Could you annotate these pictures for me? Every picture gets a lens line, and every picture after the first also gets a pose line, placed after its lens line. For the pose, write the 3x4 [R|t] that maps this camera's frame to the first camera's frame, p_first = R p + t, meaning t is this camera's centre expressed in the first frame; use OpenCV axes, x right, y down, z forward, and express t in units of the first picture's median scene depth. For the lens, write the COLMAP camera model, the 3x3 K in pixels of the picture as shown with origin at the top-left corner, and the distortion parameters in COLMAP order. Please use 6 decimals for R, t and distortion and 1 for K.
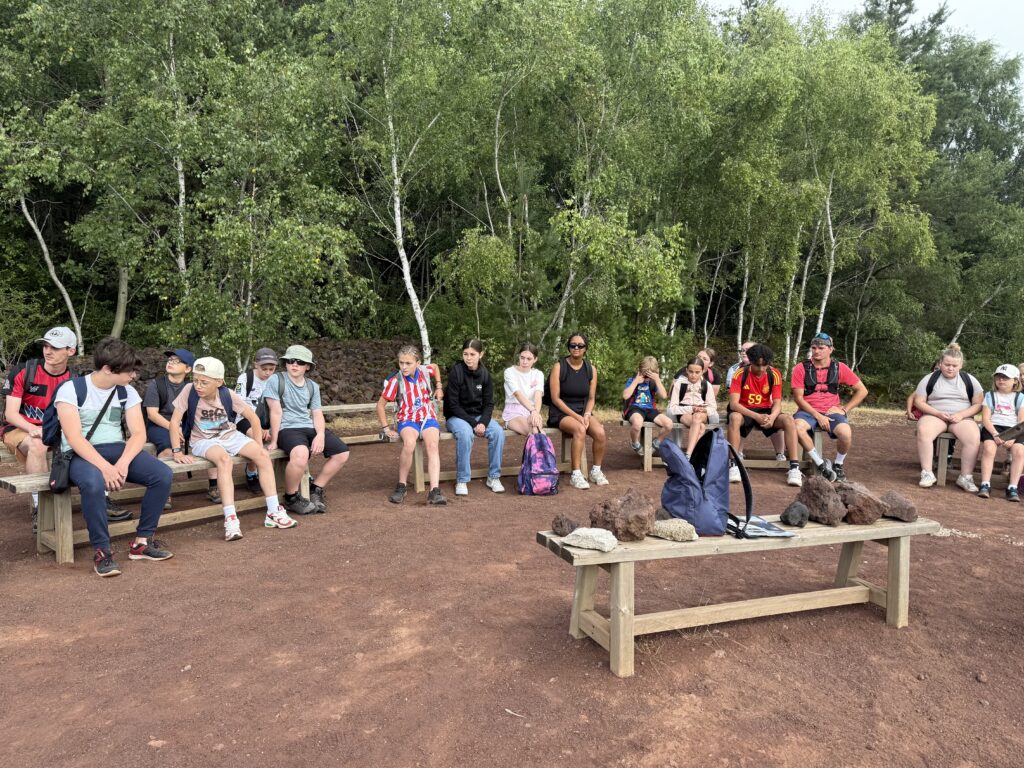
lens RADIAL K [[755.9, 0, 512.0], [0, 755.9, 384.0], [0, 0, 1]] dist [0.112307, -0.134274]
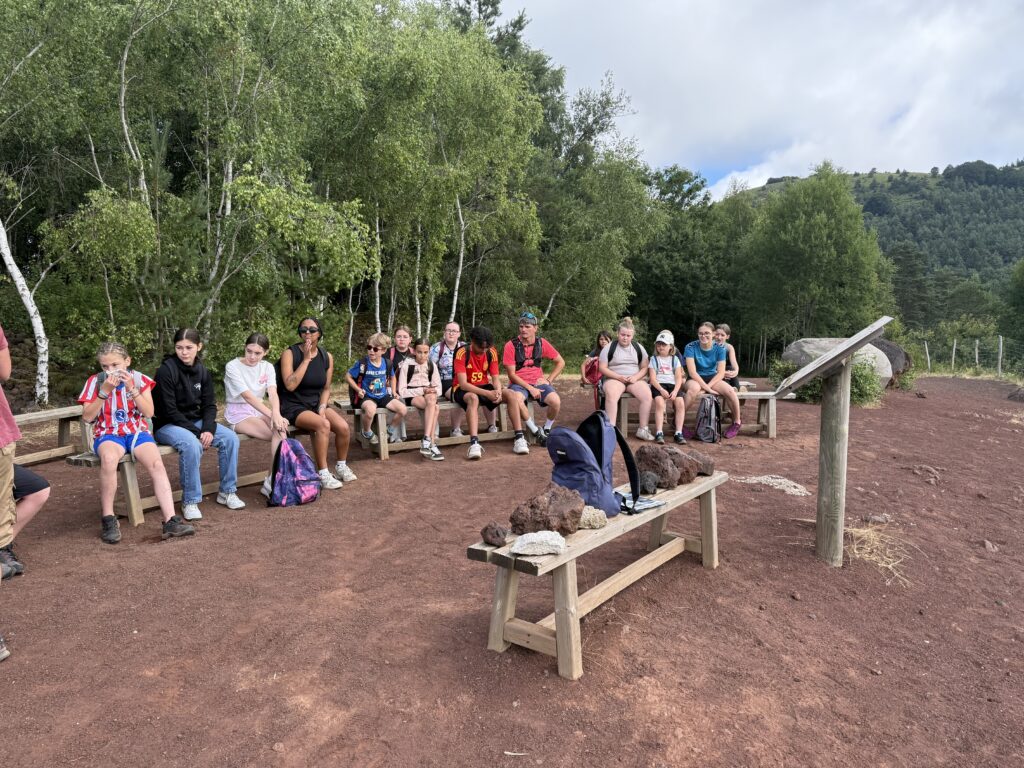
lens RADIAL K [[755.9, 0, 512.0], [0, 755.9, 384.0], [0, 0, 1]] dist [0.112307, -0.134274]
pose [[0.854945, -0.078267, 0.512779, -0.175891], [0.062012, 0.996883, 0.048766, -0.017622], [-0.514998, -0.009894, 0.857134, 0.099620]]
